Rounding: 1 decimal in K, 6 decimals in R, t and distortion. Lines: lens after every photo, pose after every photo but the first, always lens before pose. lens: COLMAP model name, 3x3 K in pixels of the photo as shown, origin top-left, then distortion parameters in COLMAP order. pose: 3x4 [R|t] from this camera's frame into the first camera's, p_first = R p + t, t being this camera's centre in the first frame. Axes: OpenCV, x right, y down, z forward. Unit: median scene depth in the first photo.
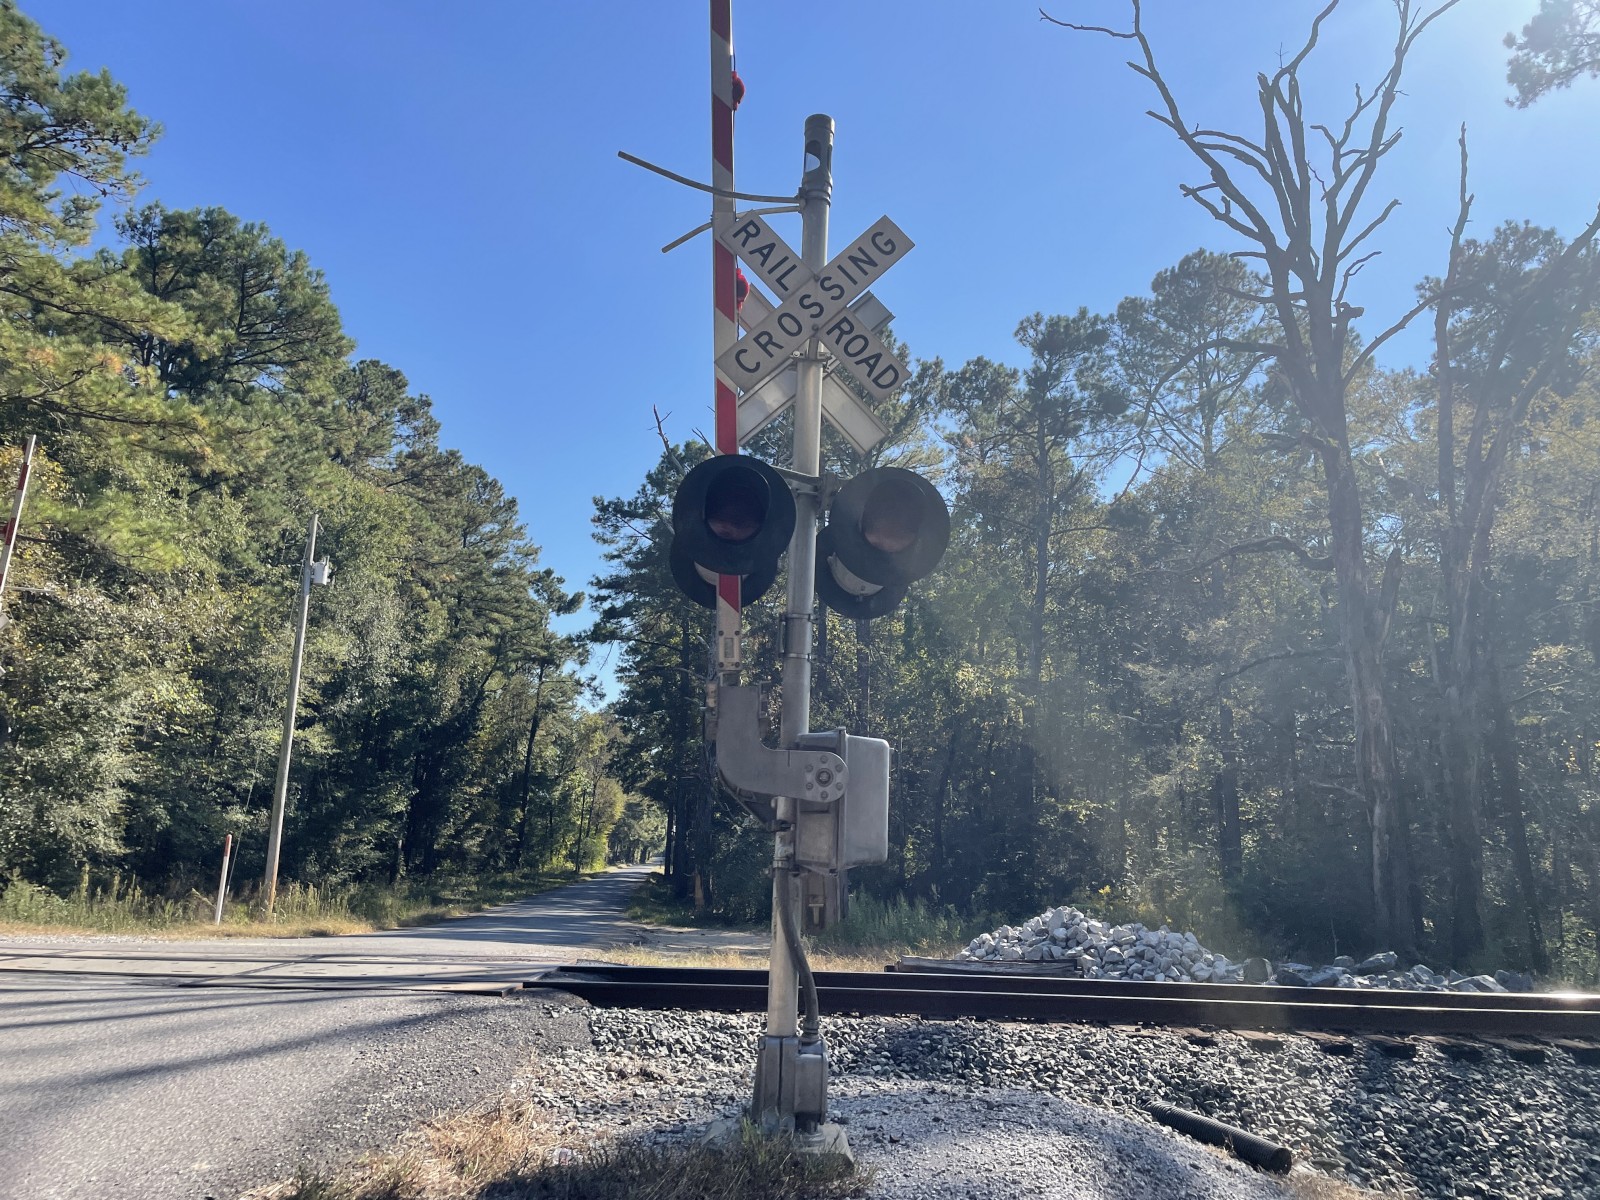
lens RADIAL K [[1203.1, 0, 814.4], [0, 1203.1, 580.8], [0, 0, 1]] dist [0.096938, -0.118555]
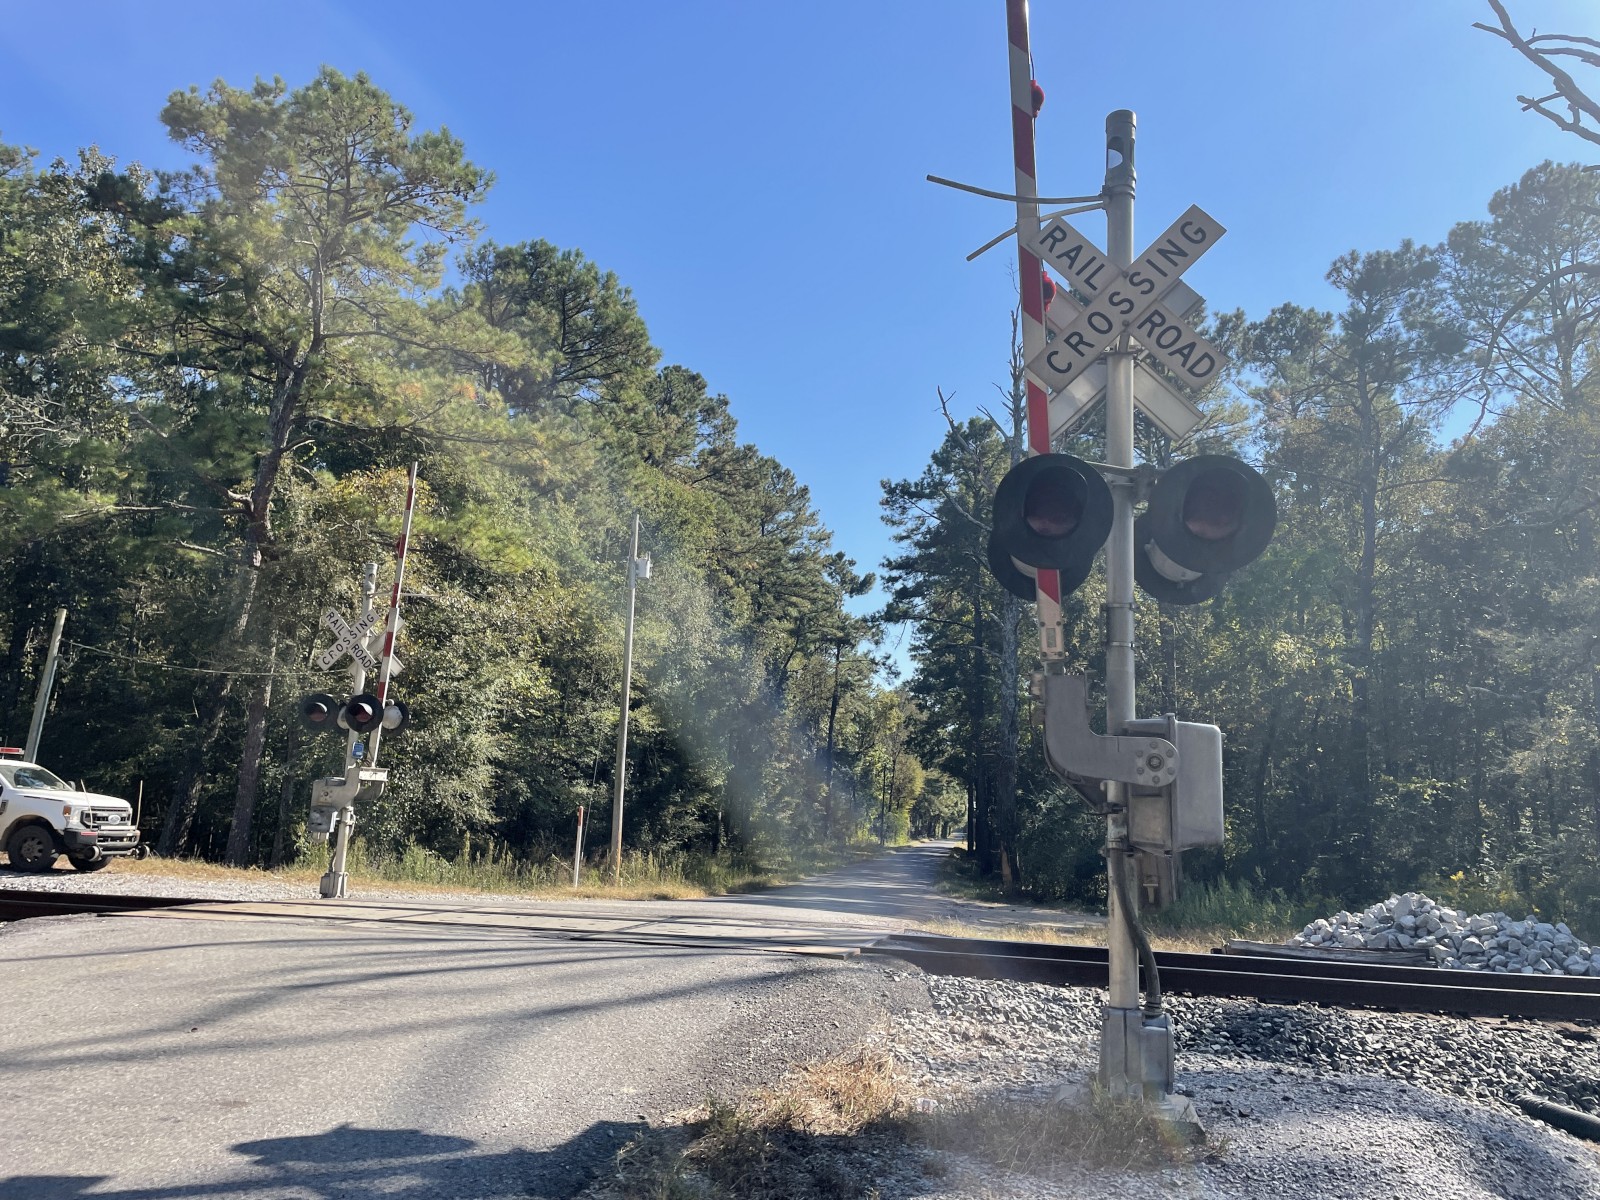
lens RADIAL K [[1203.1, 0, 800.0], [0, 1203.1, 580.2], [0, 0, 1]] dist [0.096938, -0.118555]
pose [[0.968225, -0.040712, -0.246744, -0.002498], [0.045363, 0.998883, 0.013193, -0.002149], [0.245932, -0.023967, 0.968991, -0.008252]]
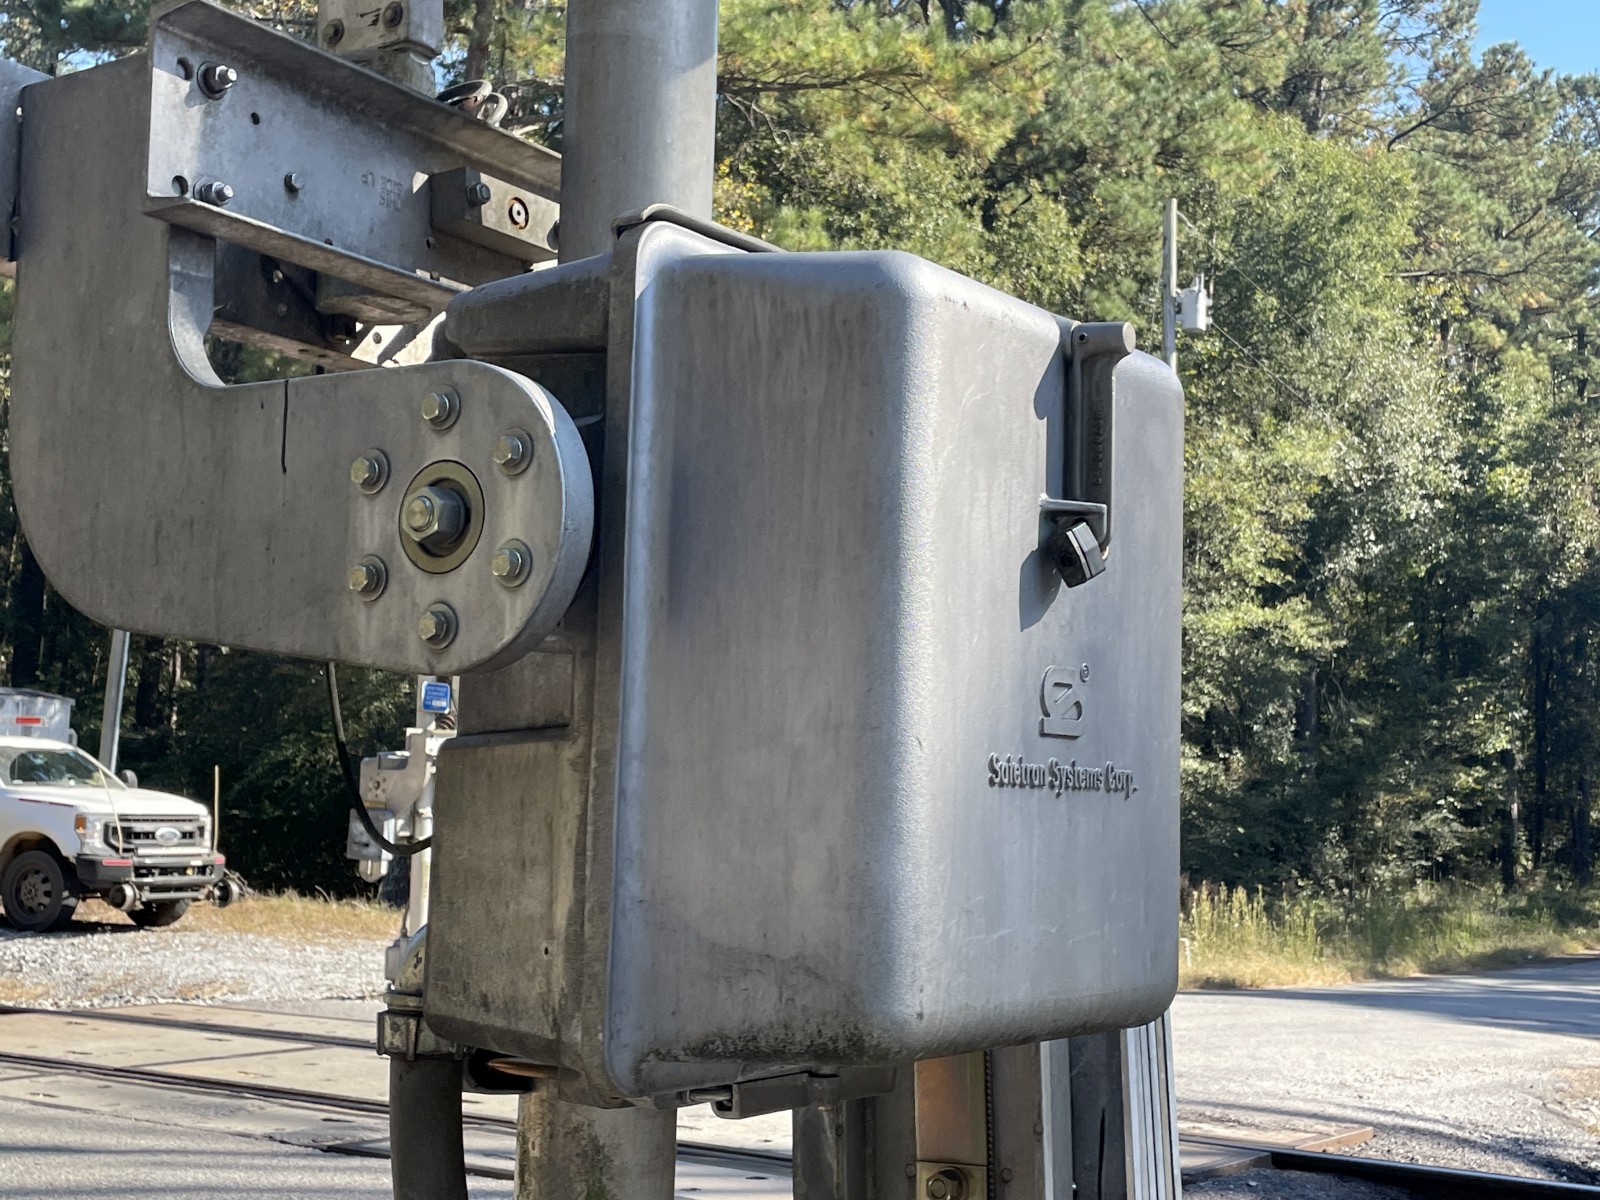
lens RADIAL K [[2191.7, 0, 830.7], [0, 2191.7, 566.6], [0, 0, 1]] dist [0.096521, 0.000000]
pose [[0.792378, -0.076061, -0.605270, 0.026473], [0.138715, 0.988670, 0.057356, 0.019267], [0.594050, -0.129407, 0.793951, 0.096355]]
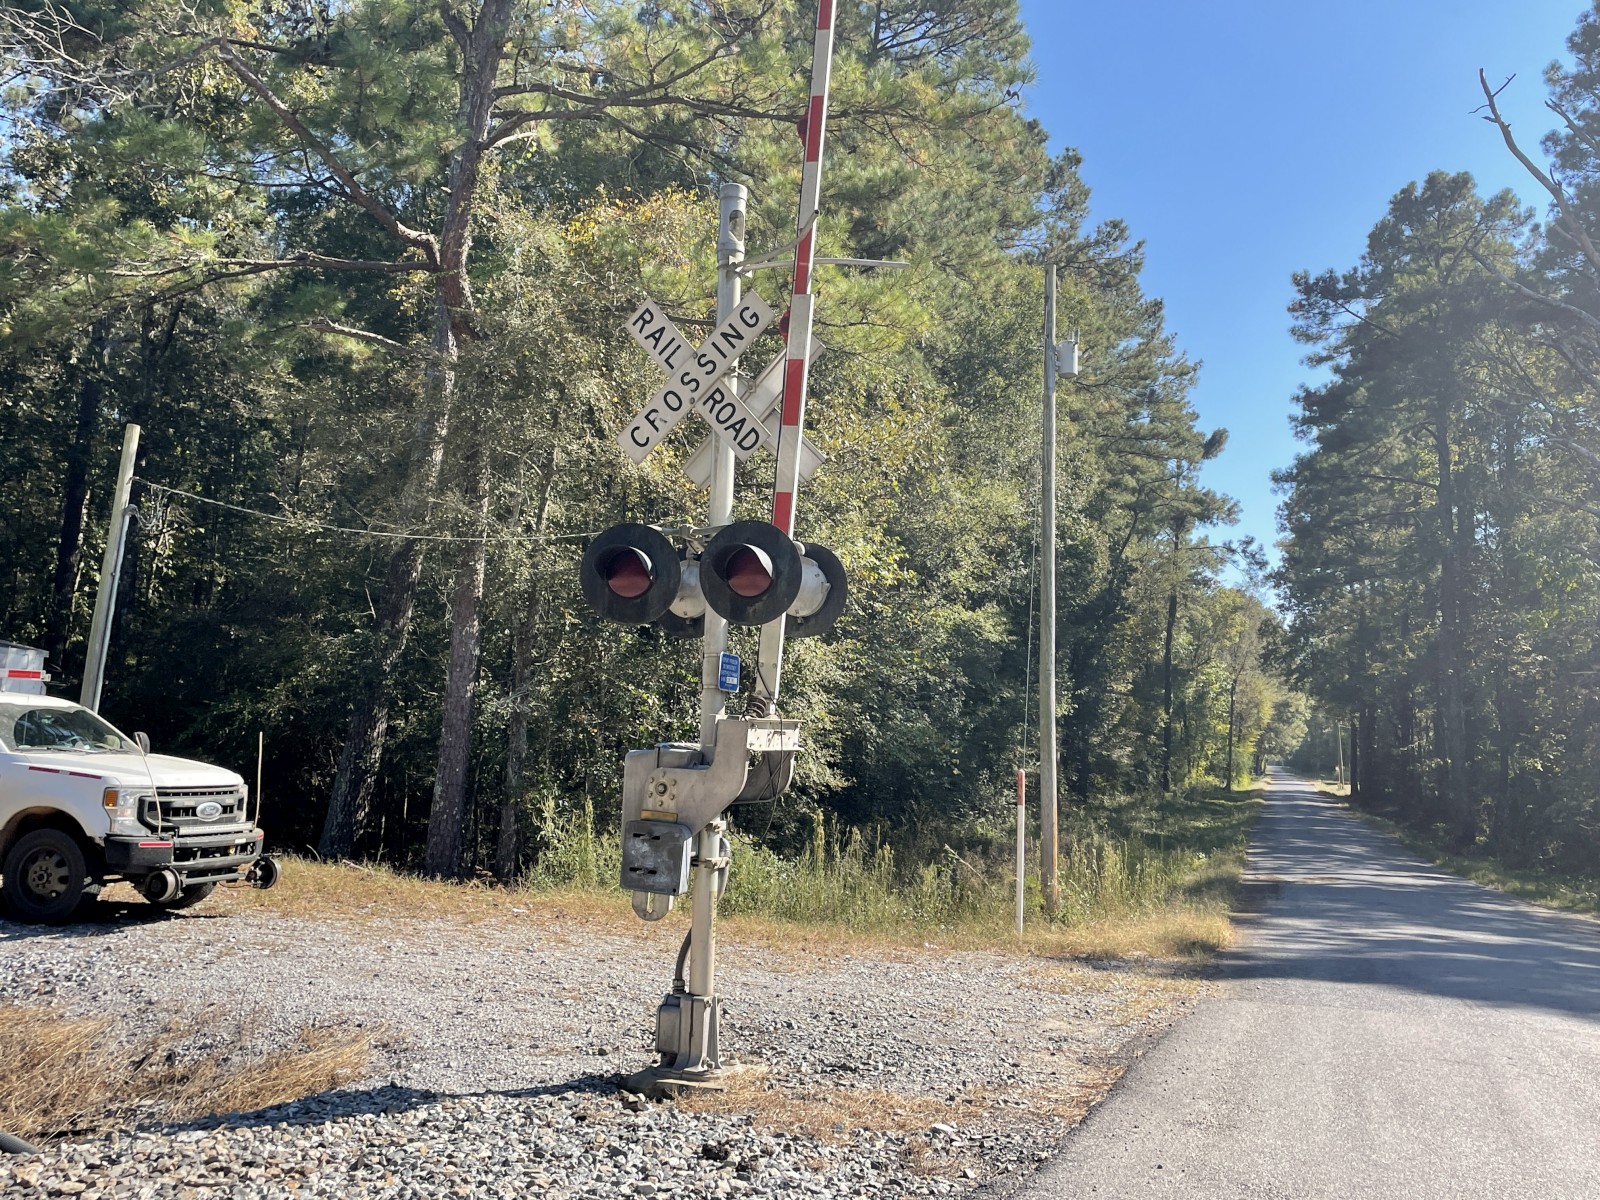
lens RADIAL K [[1407.9, 0, 803.3], [0, 1407.9, 575.8], [0, 0, 1]] dist [0.090018, -0.077518]
pose [[0.909216, -0.038525, -0.414539, -0.160546], [0.077470, 0.993975, 0.077542, 0.027110], [0.409054, -0.102617, 0.906722, 0.185783]]
